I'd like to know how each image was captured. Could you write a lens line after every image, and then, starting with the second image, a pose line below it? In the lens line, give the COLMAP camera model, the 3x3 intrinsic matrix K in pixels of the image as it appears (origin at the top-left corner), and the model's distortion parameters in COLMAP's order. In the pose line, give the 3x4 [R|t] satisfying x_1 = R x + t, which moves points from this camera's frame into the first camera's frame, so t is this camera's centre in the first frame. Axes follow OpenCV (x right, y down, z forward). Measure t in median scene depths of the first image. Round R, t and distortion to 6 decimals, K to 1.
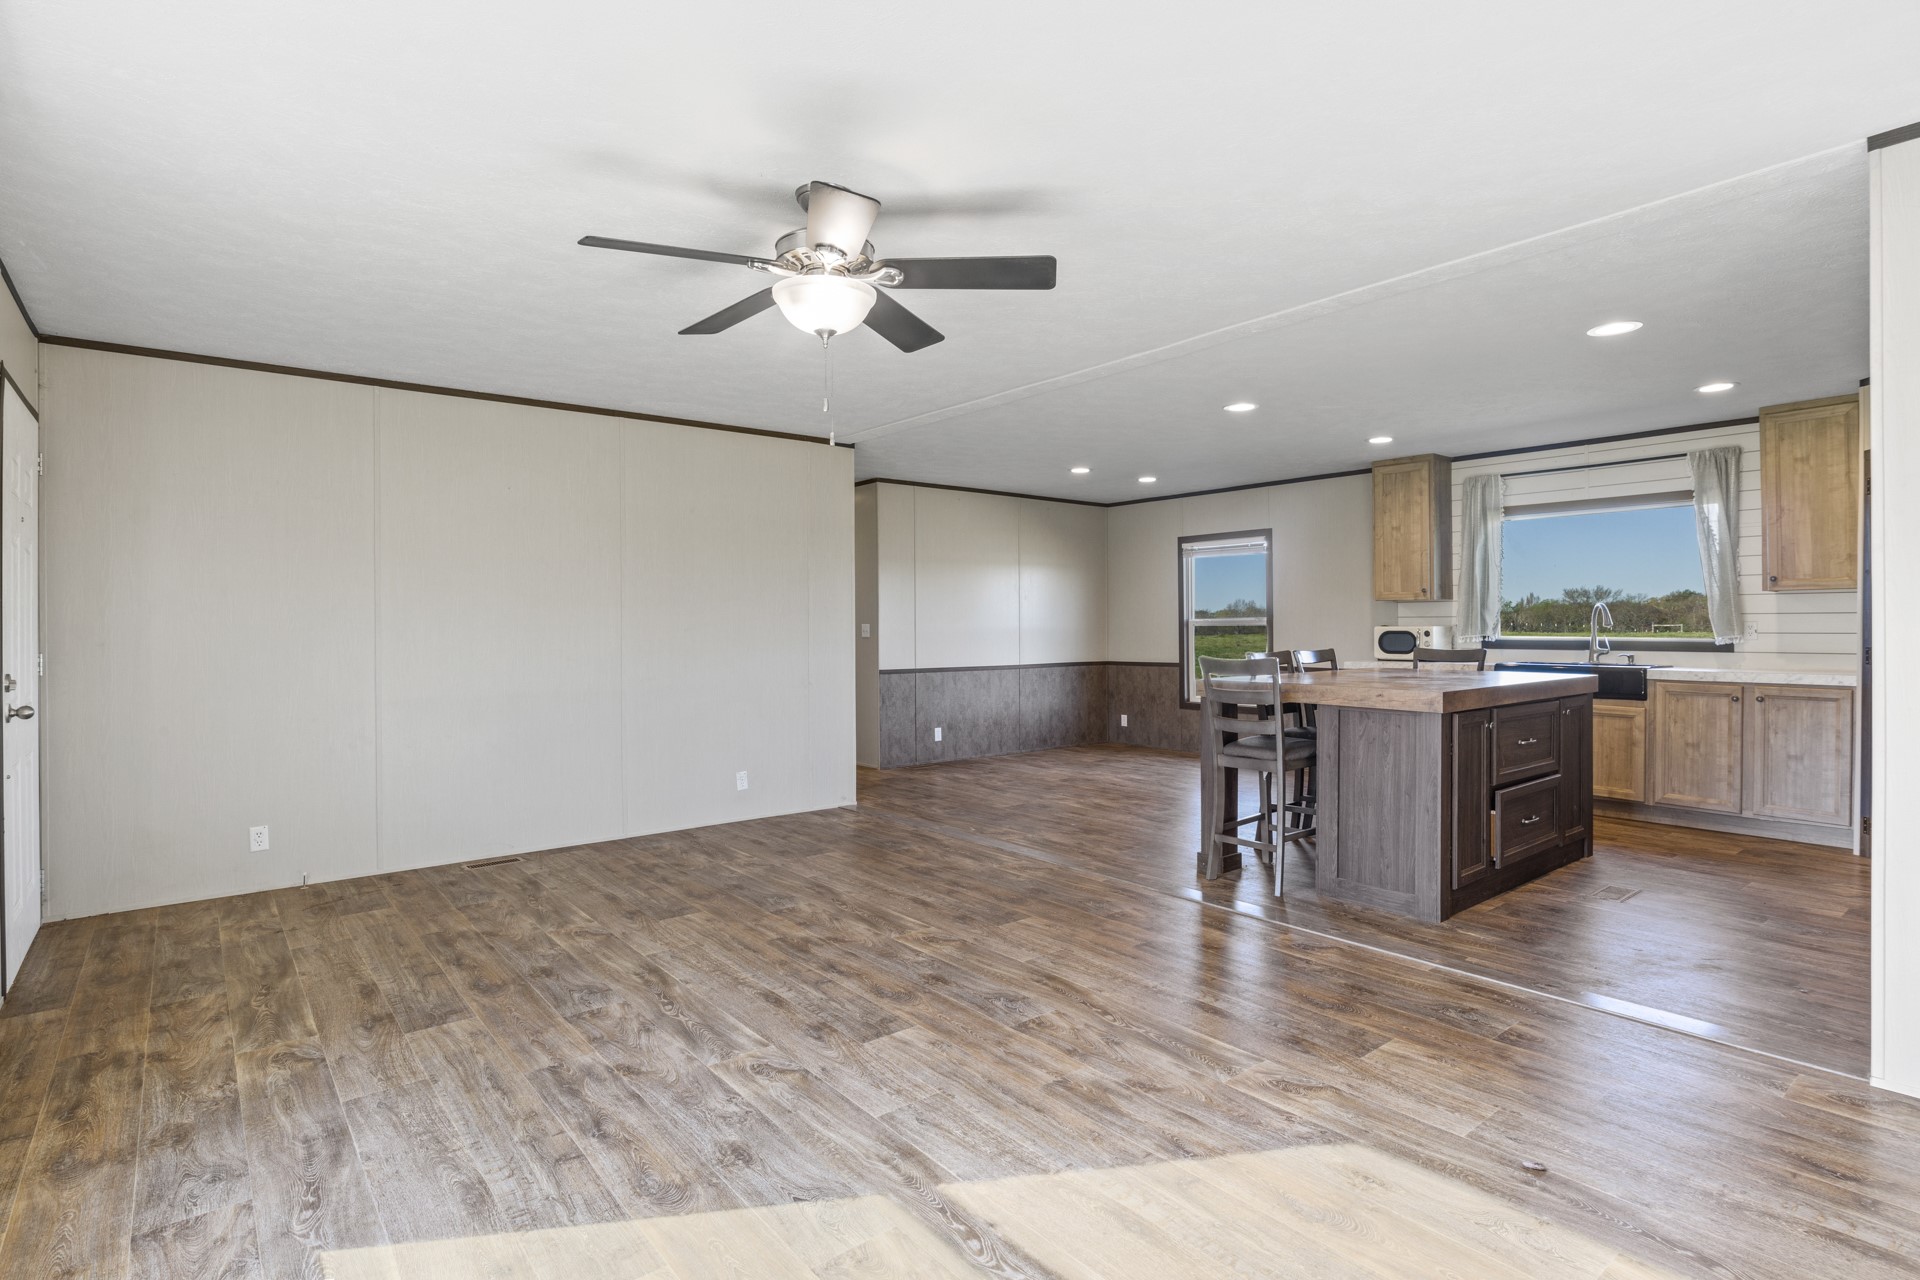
lens RADIAL K [[961.0, 0, 961.7], [0, 961.0, 624.6], [0, 0, 1]] dist [-0.008279, -0.000915]
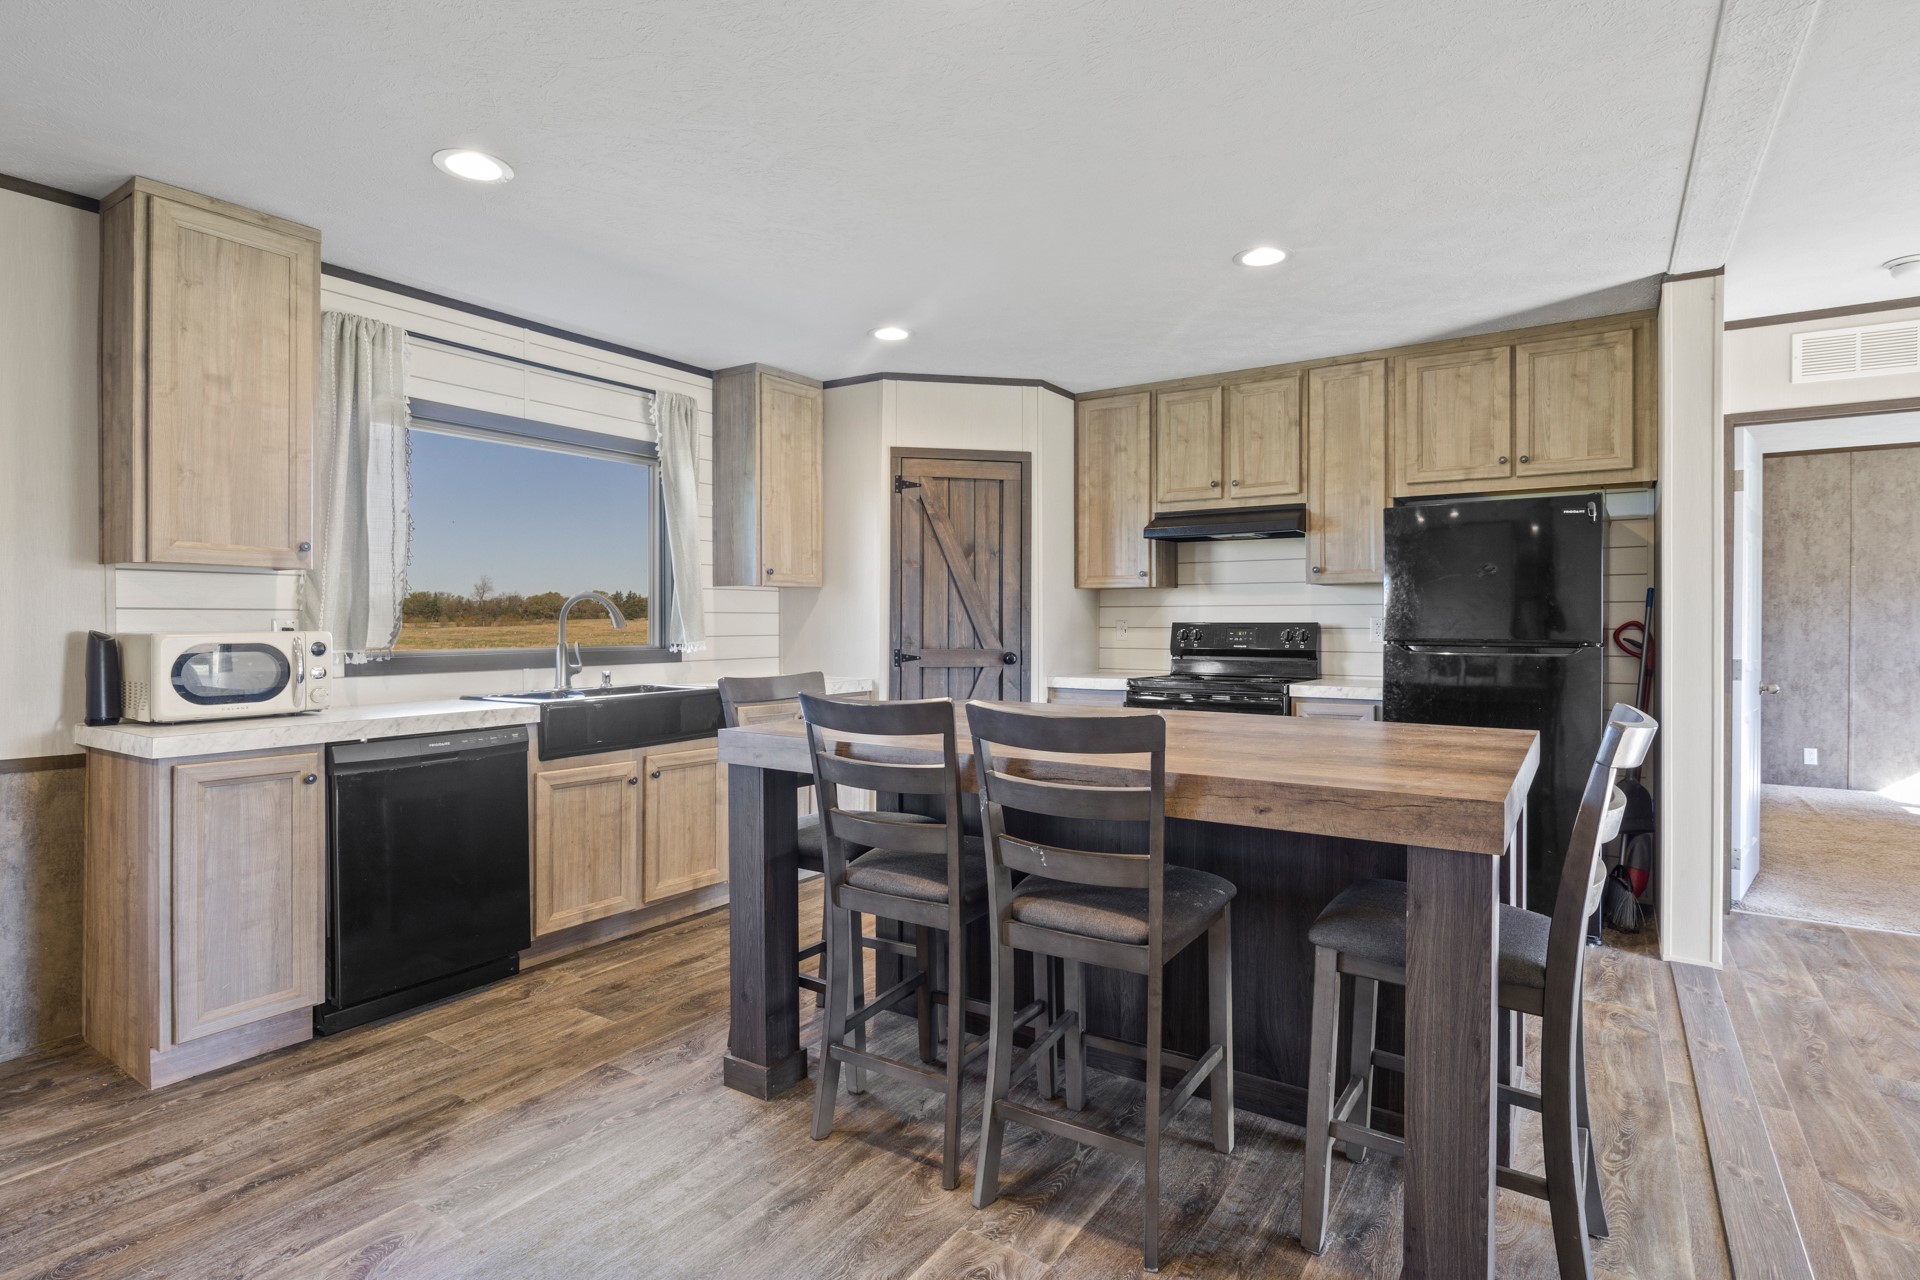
lens RADIAL K [[961.0, 0, 965.5], [0, 961.0, 624.0], [0, 0, 1]] dist [-0.008279, -0.000915]
pose [[-0.298769, -0.001176, 0.954325, -0.007398], [-0.000548, 0.999999, 0.001060, -0.002652], [-0.954325, -0.000206, -0.298769, 1.001141]]
